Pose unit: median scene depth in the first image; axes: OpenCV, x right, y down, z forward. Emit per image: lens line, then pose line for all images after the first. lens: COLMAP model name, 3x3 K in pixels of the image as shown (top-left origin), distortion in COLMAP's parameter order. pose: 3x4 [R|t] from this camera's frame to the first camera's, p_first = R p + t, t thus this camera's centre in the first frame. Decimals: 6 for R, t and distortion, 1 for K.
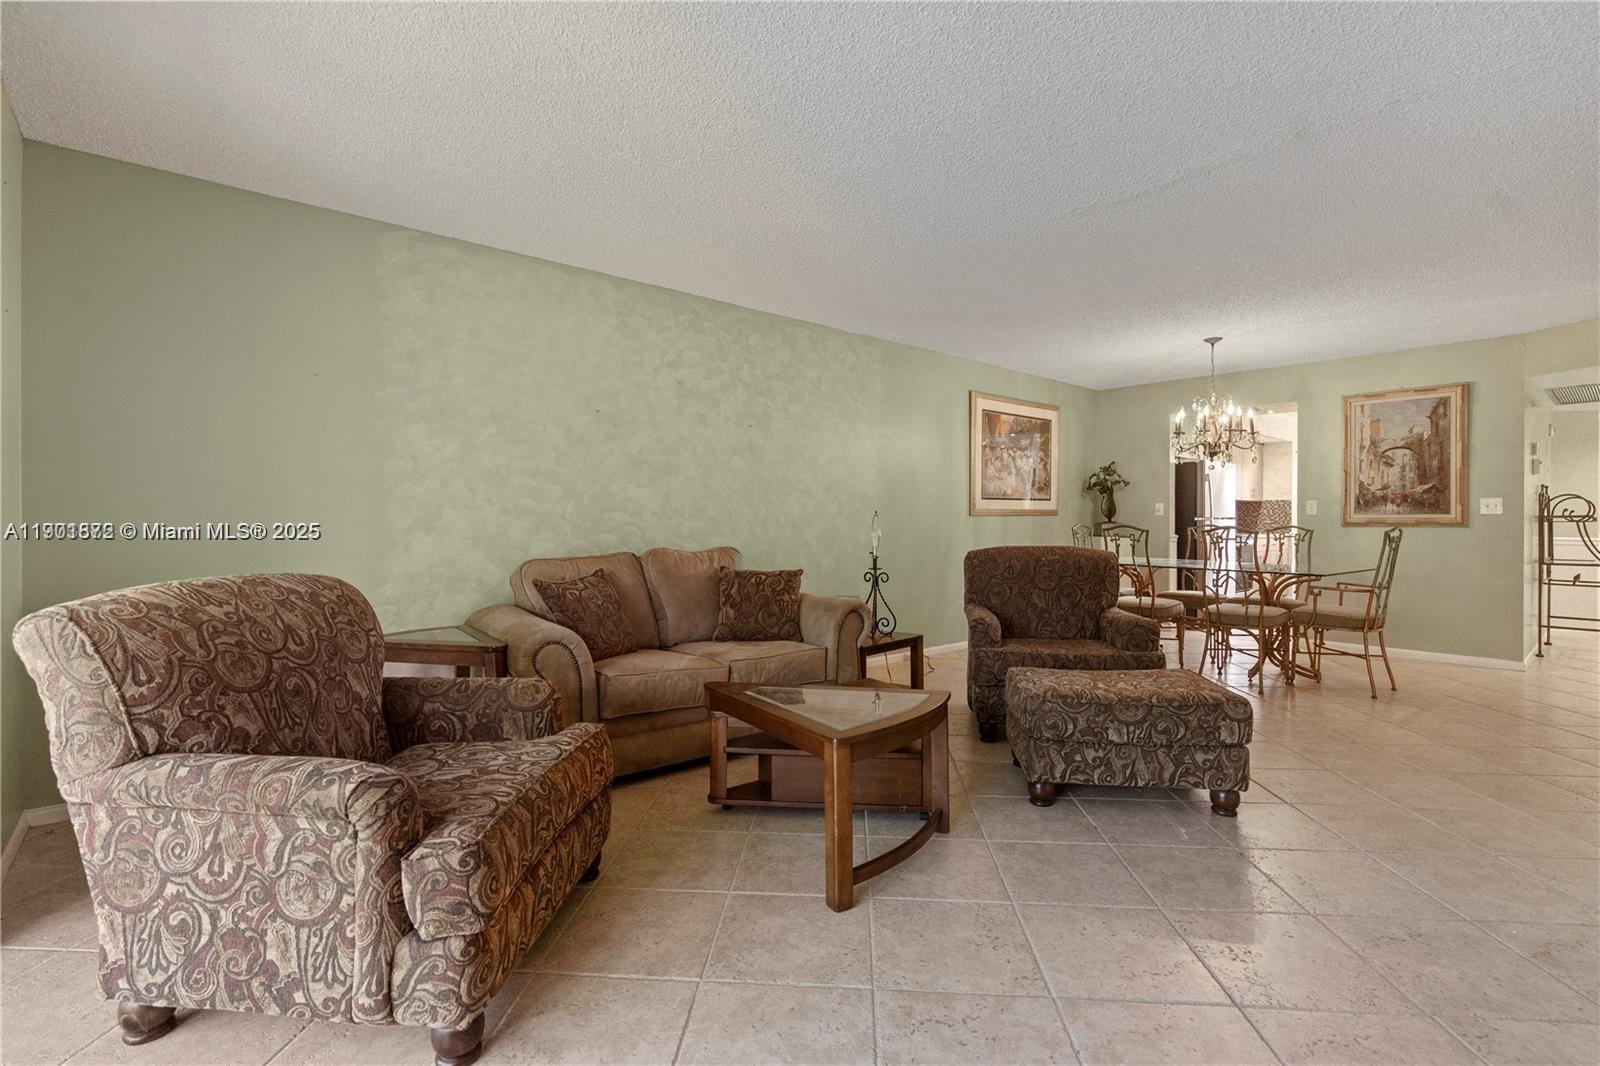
lens RADIAL K [[727.2, 0, 799.0], [0, 727.2, 526.4], [0, 0, 1]] dist [-0.010164, 0.004446]
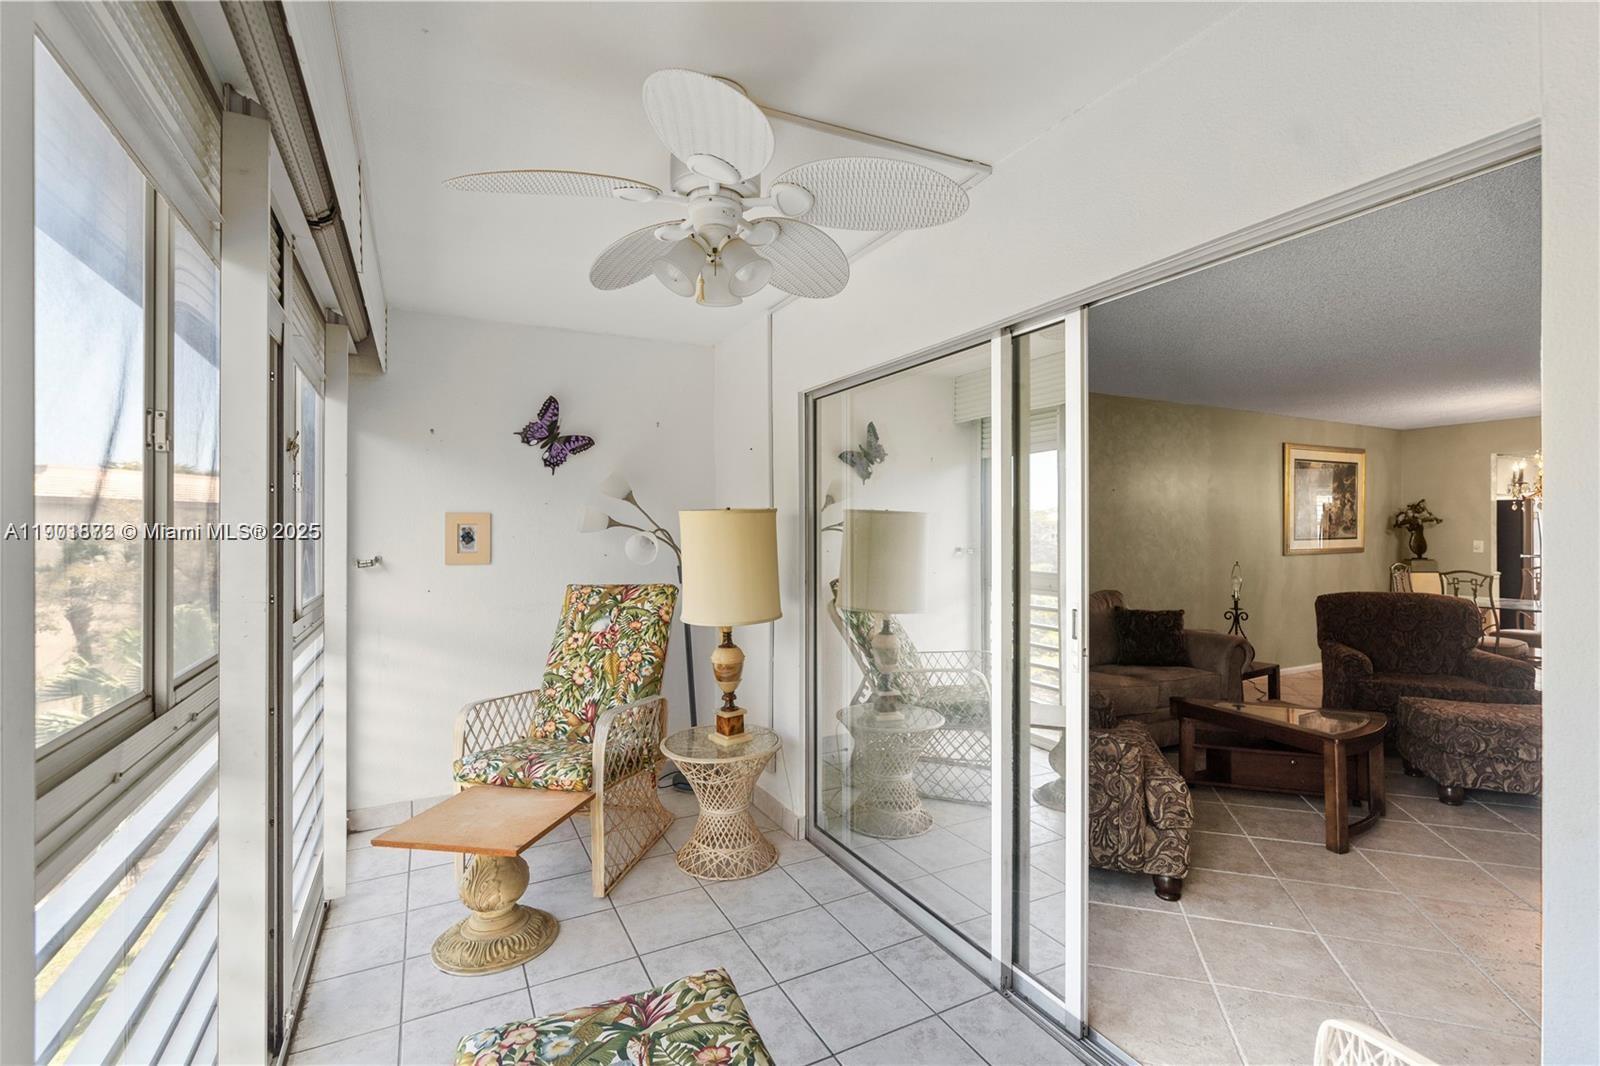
lens RADIAL K [[727.2, 0, 792.9], [0, 727.2, 530.3], [0, 0, 1]] dist [-0.010164, 0.004446]
pose [[0.972055, -0.001828, -0.234748, -0.299748], [-0.000042, 0.999968, -0.007960, -0.057469], [0.234755, 0.007747, 0.972024, -0.318984]]
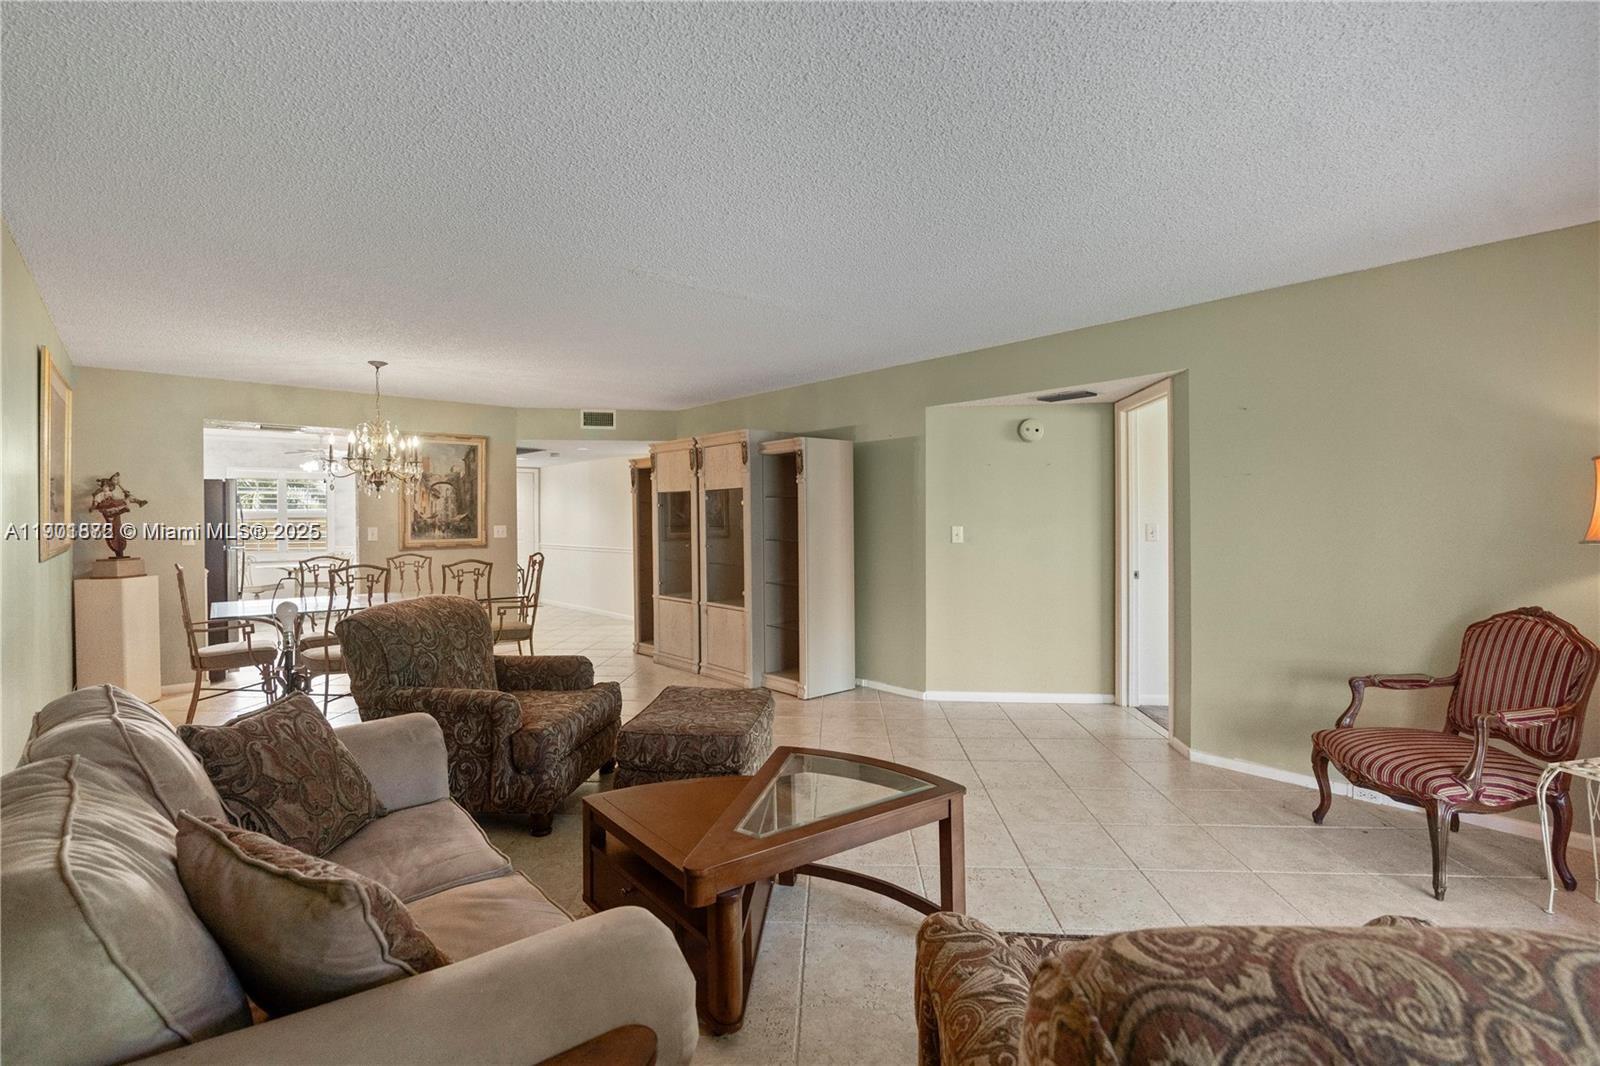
lens RADIAL K [[747.3, 0, 804.9], [0, 747.3, 523.0], [0, 0, 1]] dist [0.001851, 0.000099]
pose [[-0.022900, -0.006964, 0.999714, -0.490441], [0.016015, 0.999845, 0.007332, -0.050904], [-0.999609, 0.016178, -0.022785, 0.524622]]
